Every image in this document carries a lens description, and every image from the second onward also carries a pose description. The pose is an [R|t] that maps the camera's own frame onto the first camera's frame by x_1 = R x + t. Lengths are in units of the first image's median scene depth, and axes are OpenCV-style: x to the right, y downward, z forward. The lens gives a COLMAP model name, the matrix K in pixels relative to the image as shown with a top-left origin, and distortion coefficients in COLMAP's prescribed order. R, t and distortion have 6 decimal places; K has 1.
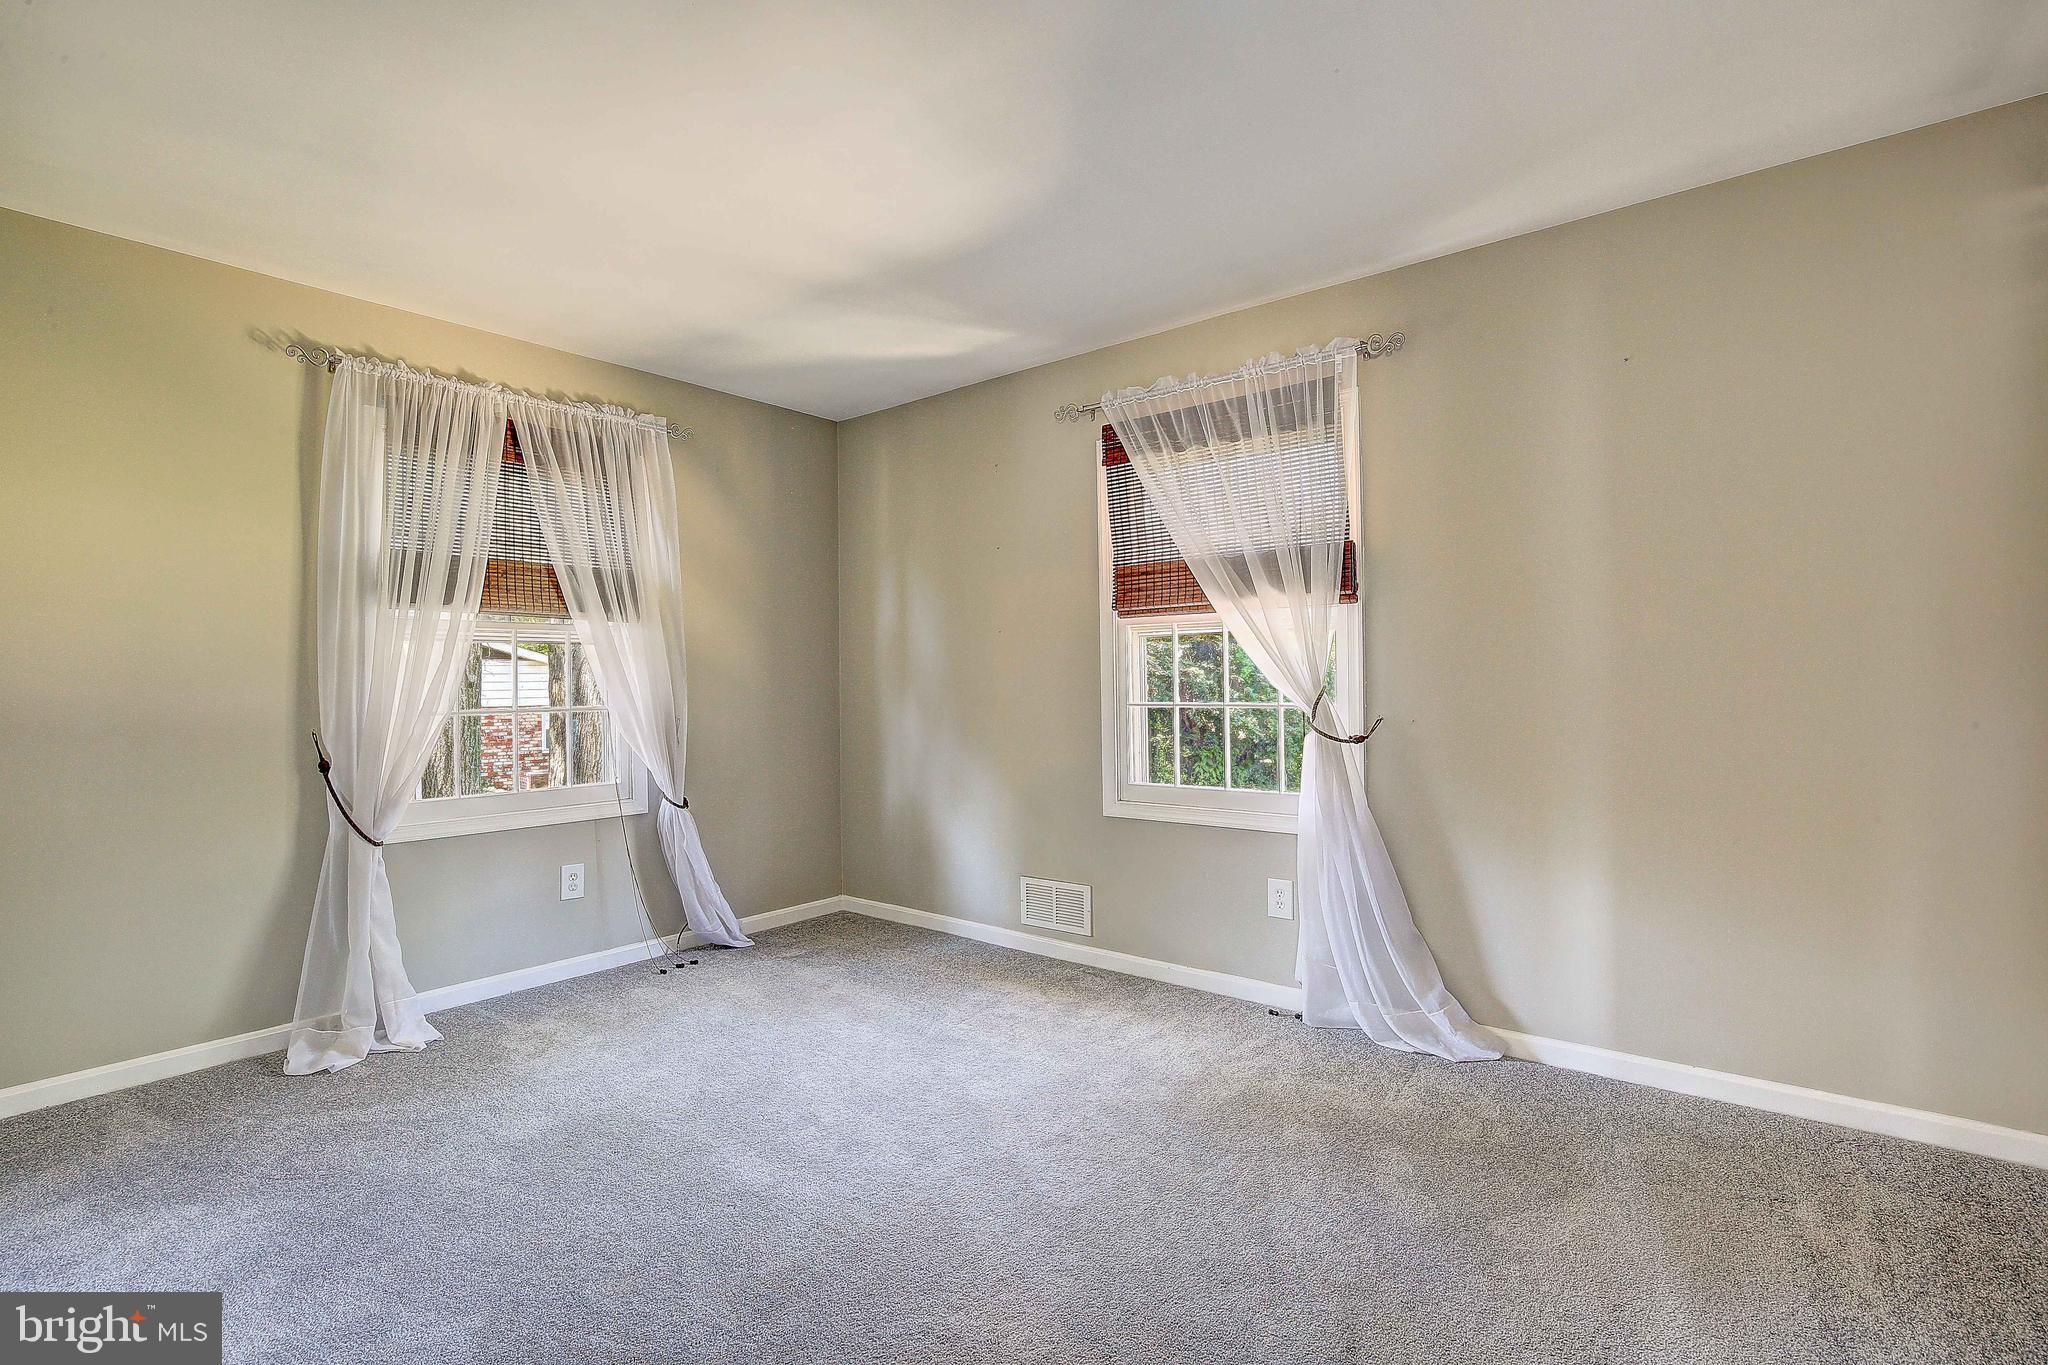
lens RADIAL K [[942.5, 0, 1006.1], [0, 942.5, 674.6], [0, 0, 1]] dist [-0.038156, 0.009545]
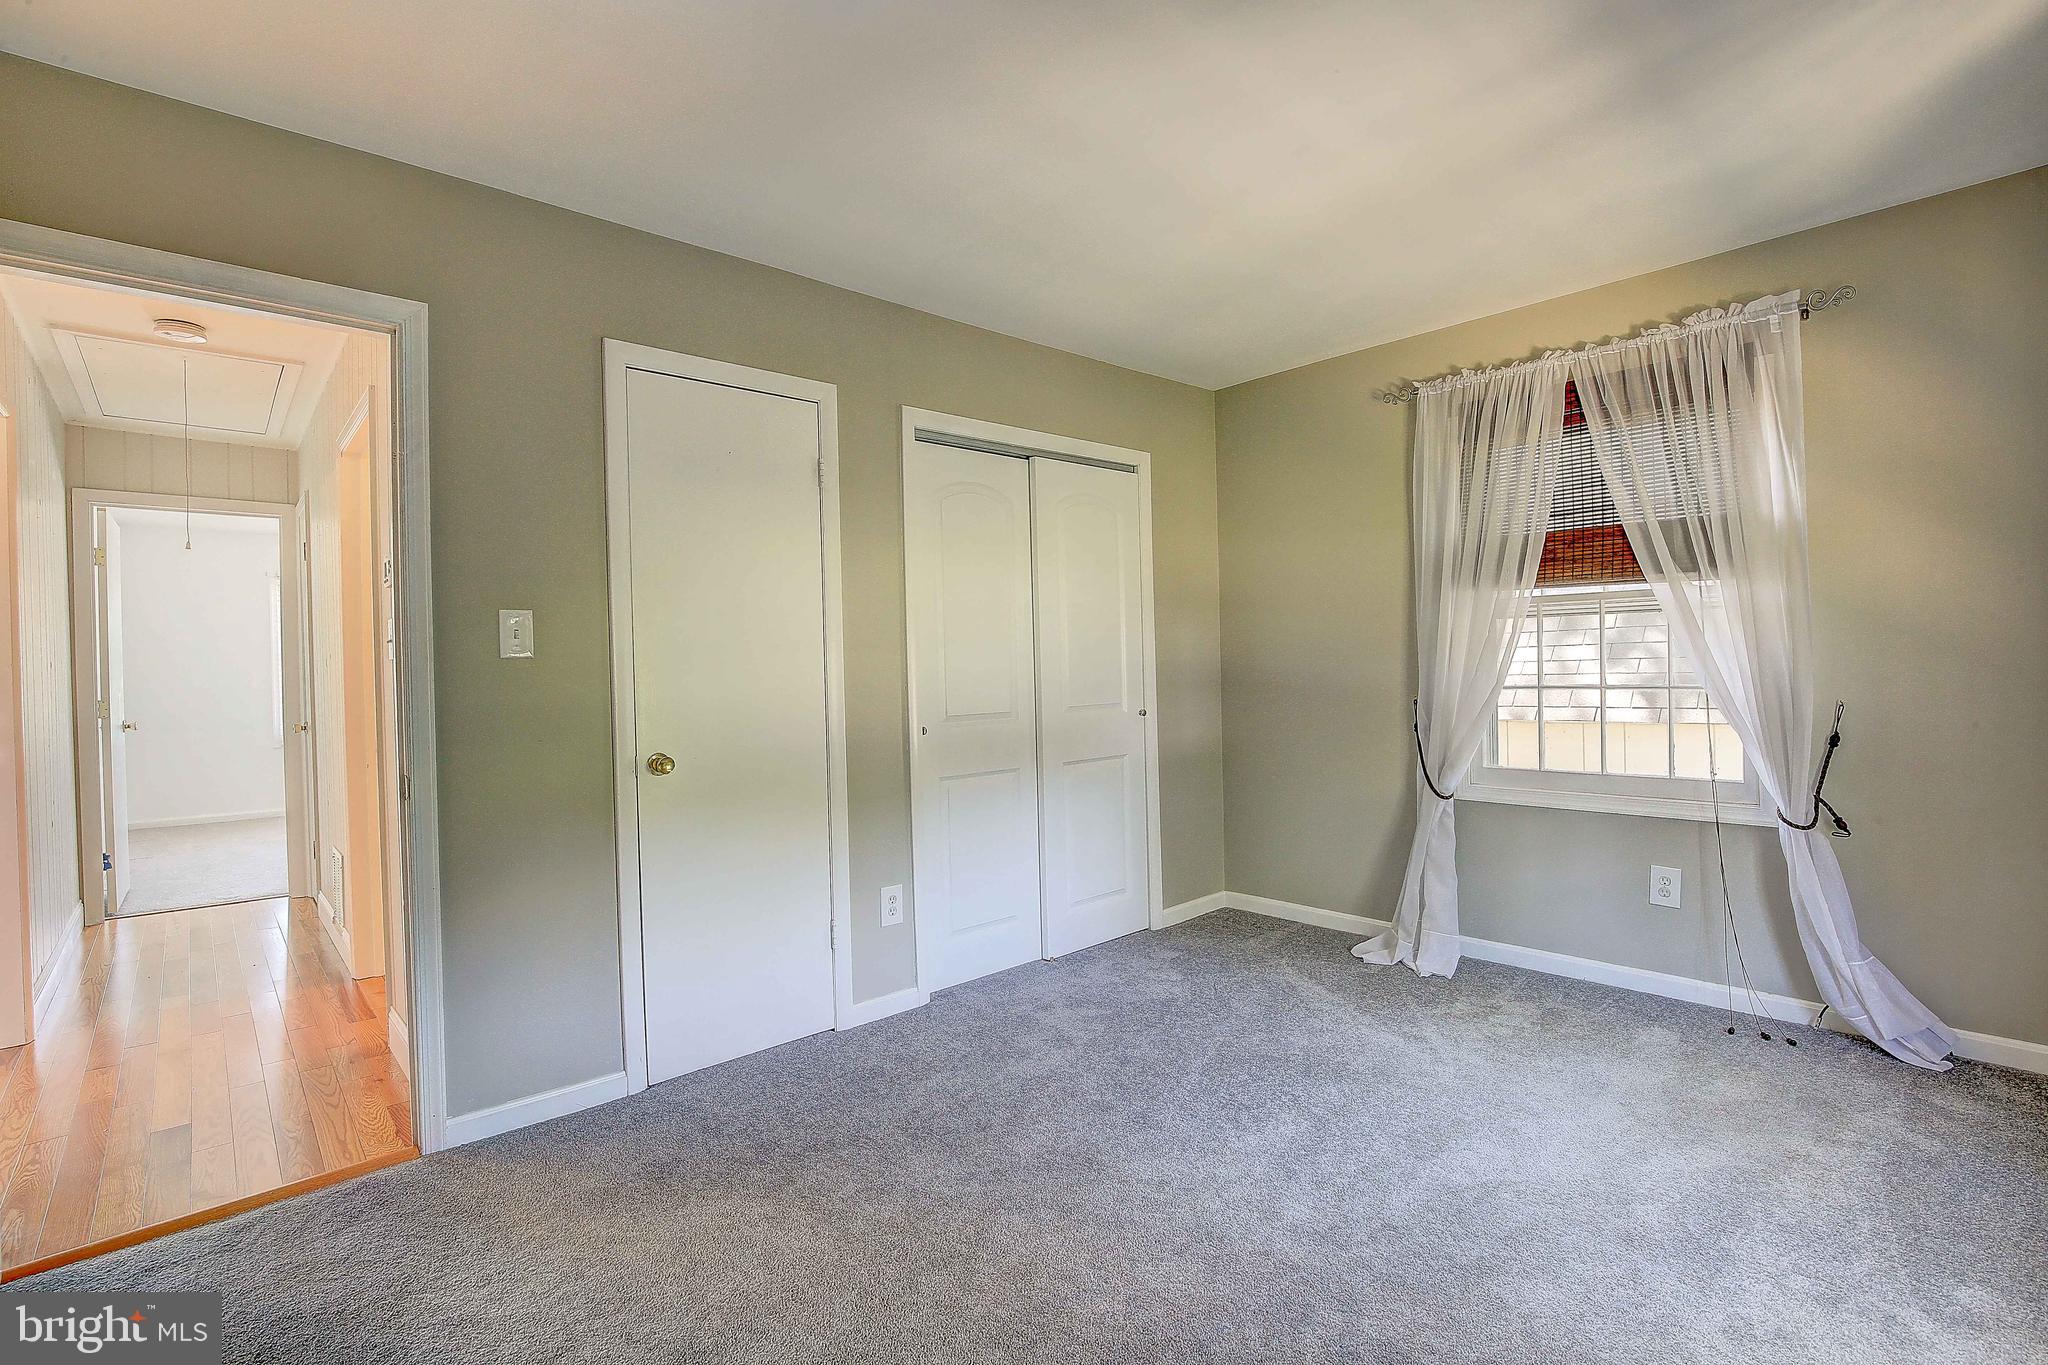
lens RADIAL K [[942.5, 0, 1006.1], [0, 942.5, 674.6], [0, 0, 1]] dist [-0.038156, 0.009545]
pose [[-0.145021, 0.025504, -0.989100, 0.493052], [0.025763, 0.999426, 0.021993, -0.009262], [0.989093, -0.022293, -0.145595, 0.555657]]
